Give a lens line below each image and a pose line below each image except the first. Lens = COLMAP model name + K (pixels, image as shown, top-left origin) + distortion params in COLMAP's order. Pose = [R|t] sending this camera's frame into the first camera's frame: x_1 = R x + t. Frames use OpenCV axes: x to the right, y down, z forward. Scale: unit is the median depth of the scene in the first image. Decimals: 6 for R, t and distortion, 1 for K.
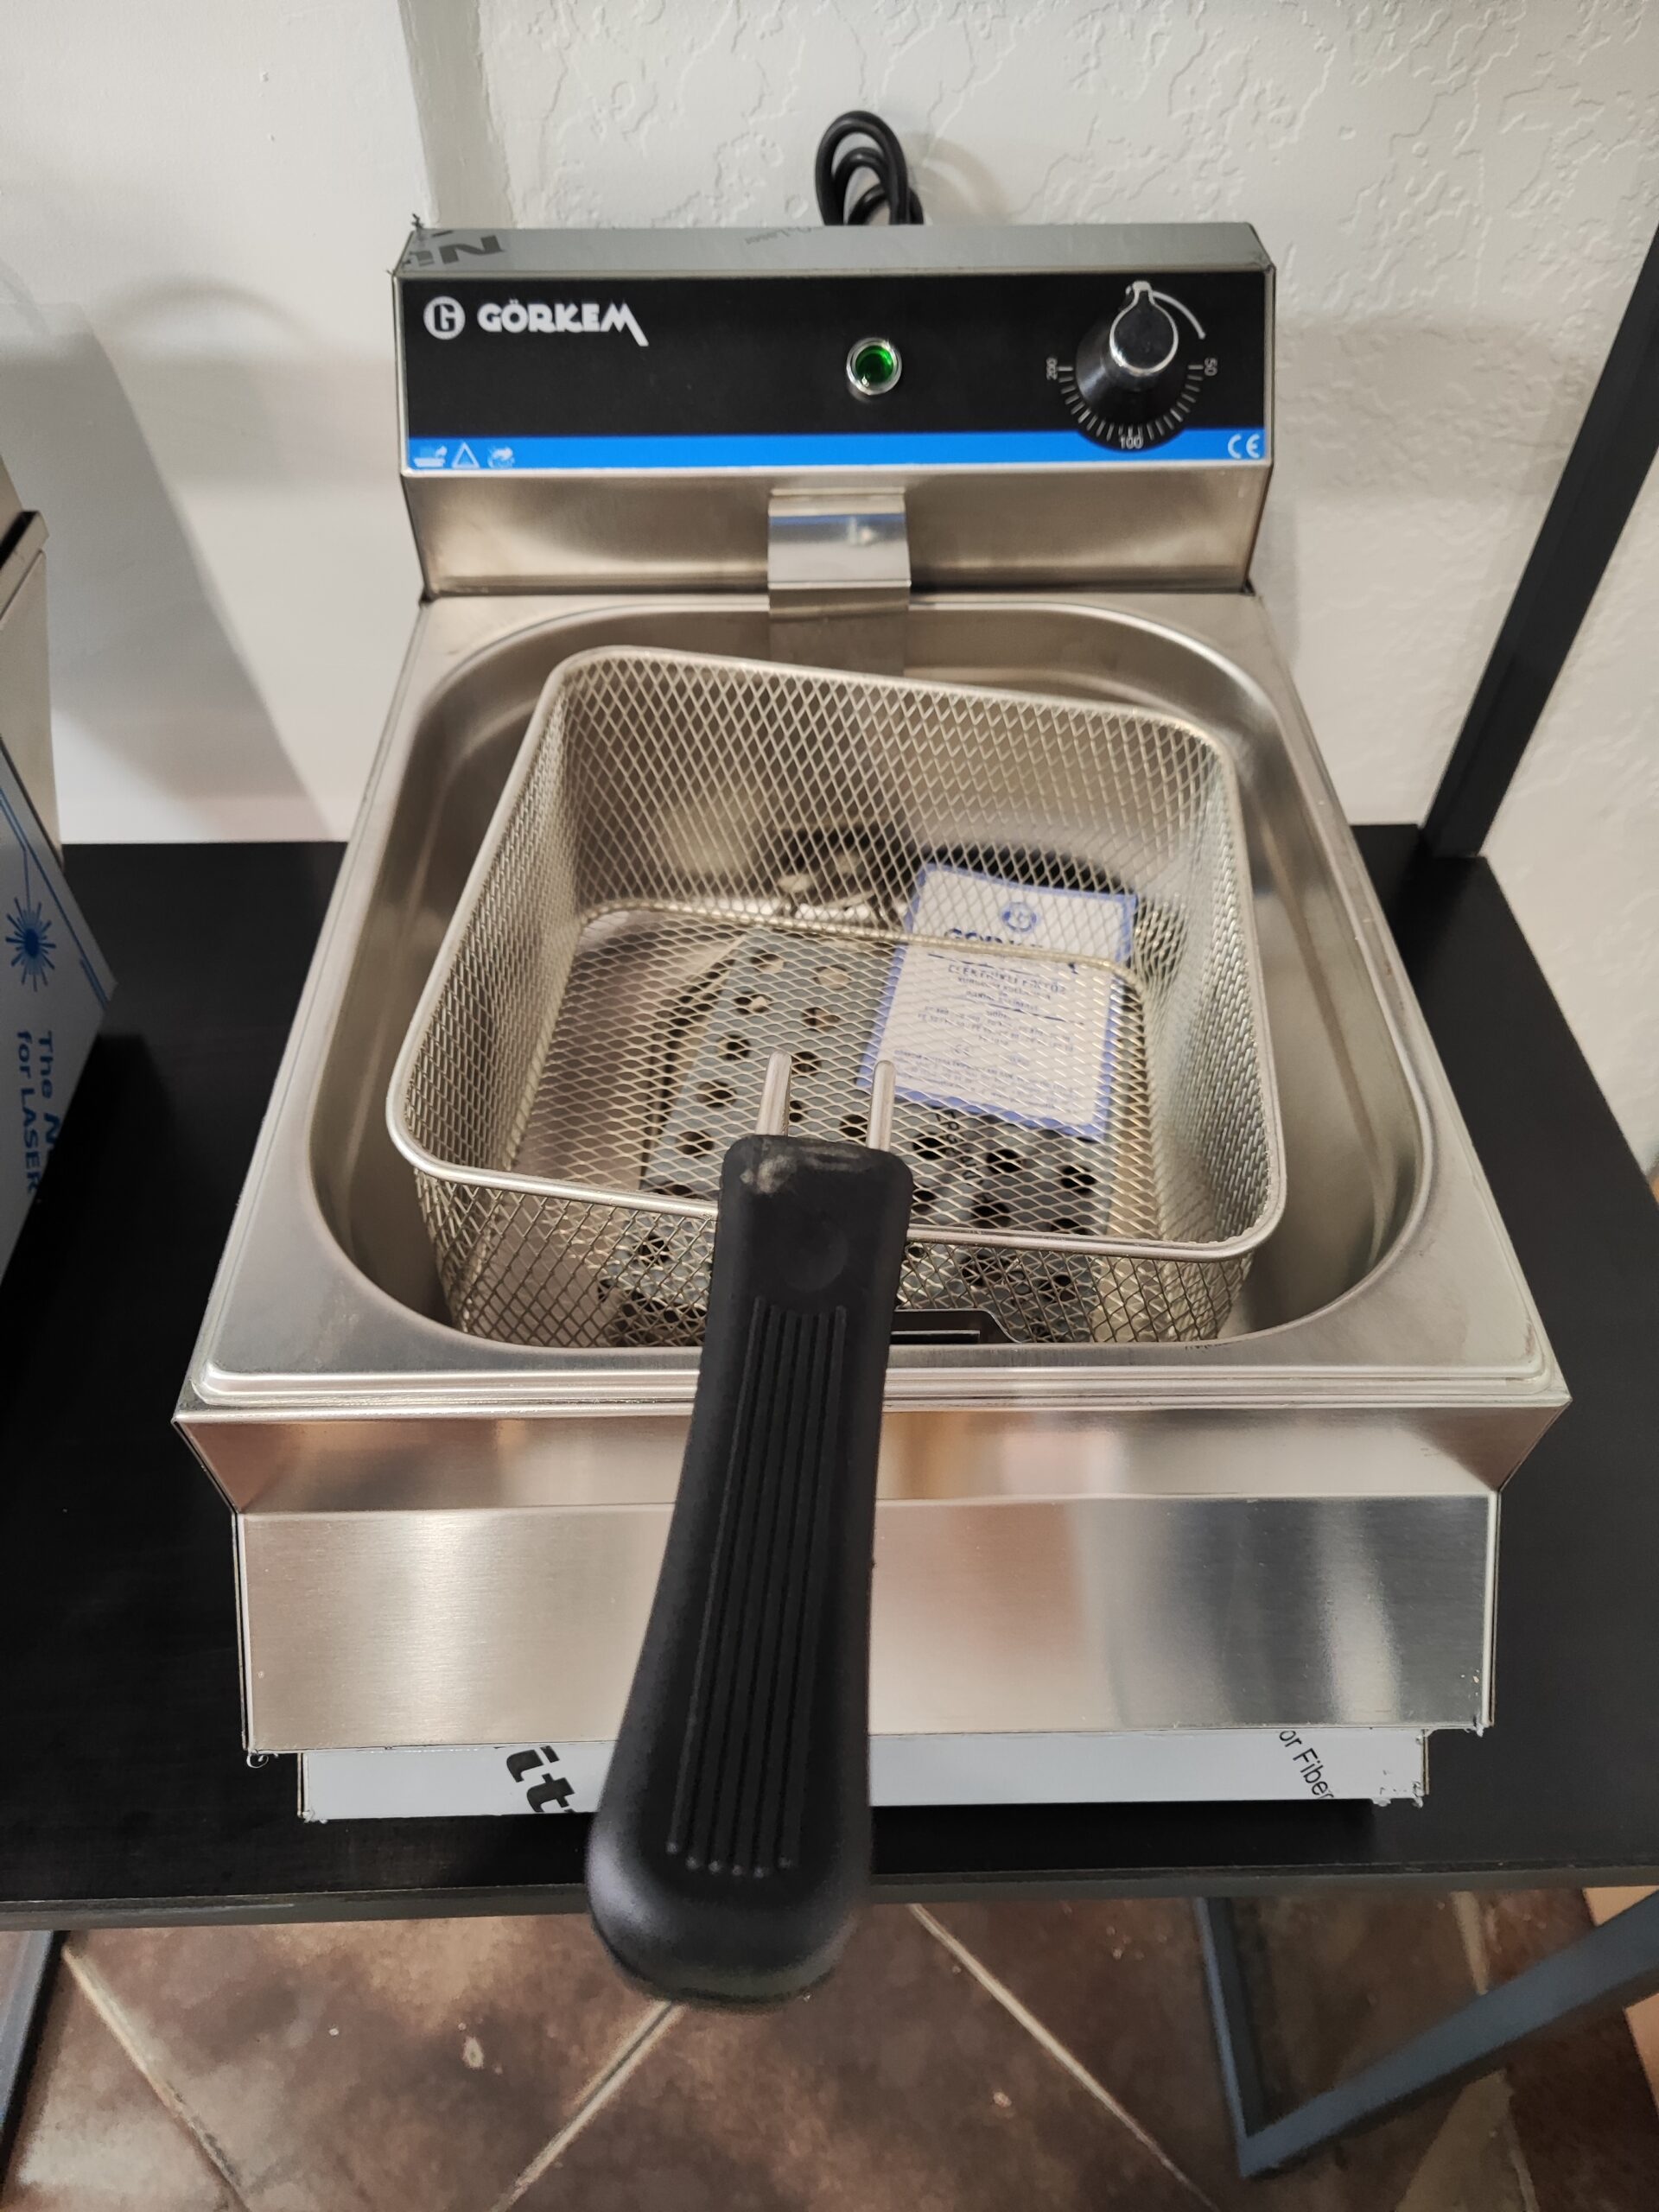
lens RADIAL K [[1467.2, 0, 829.5], [0, 1467.2, 1106.0], [0, 0, 1]] dist [0.090105, -0.095070]
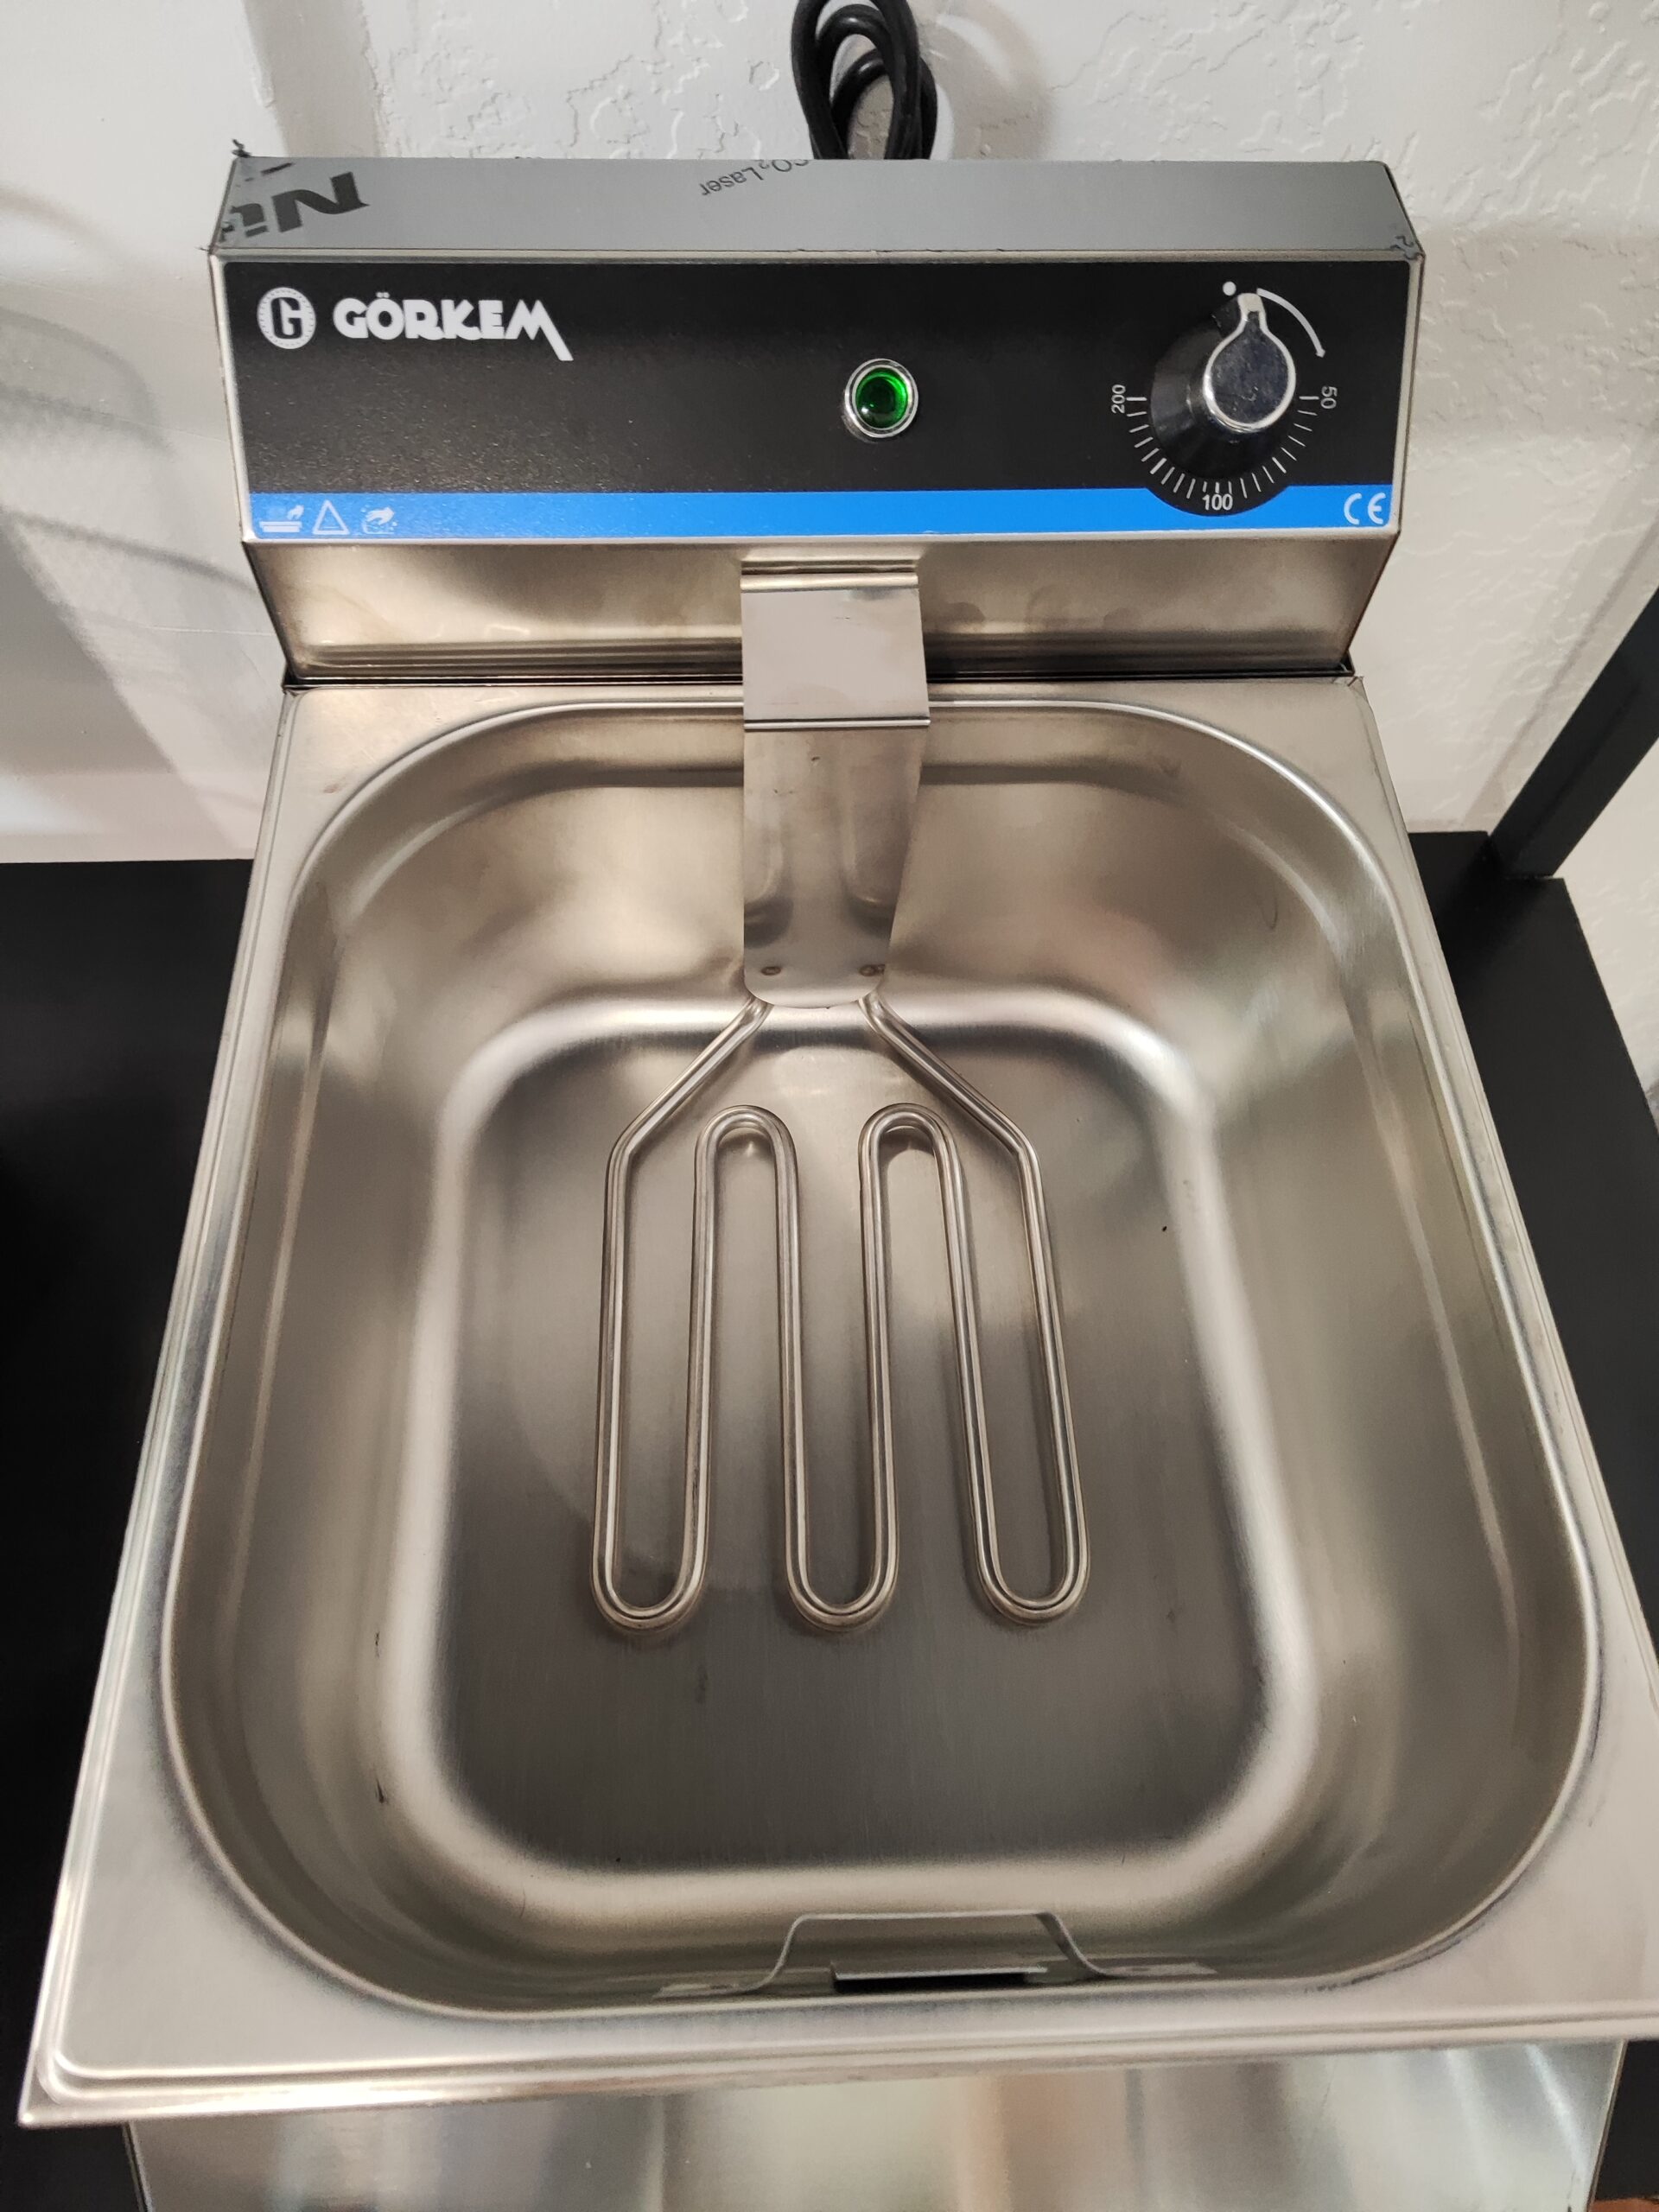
lens RADIAL K [[1478.3, 0, 835.0], [0, 1478.3, 1119.9], [0, 0, 1]] dist [0.056389, -0.051861]
pose [[0.999139, -0.008228, 0.040675, -0.025649], [-0.000158, 0.979389, 0.201985, -0.289464], [-0.041499, -0.201818, 0.978544, 0.200493]]
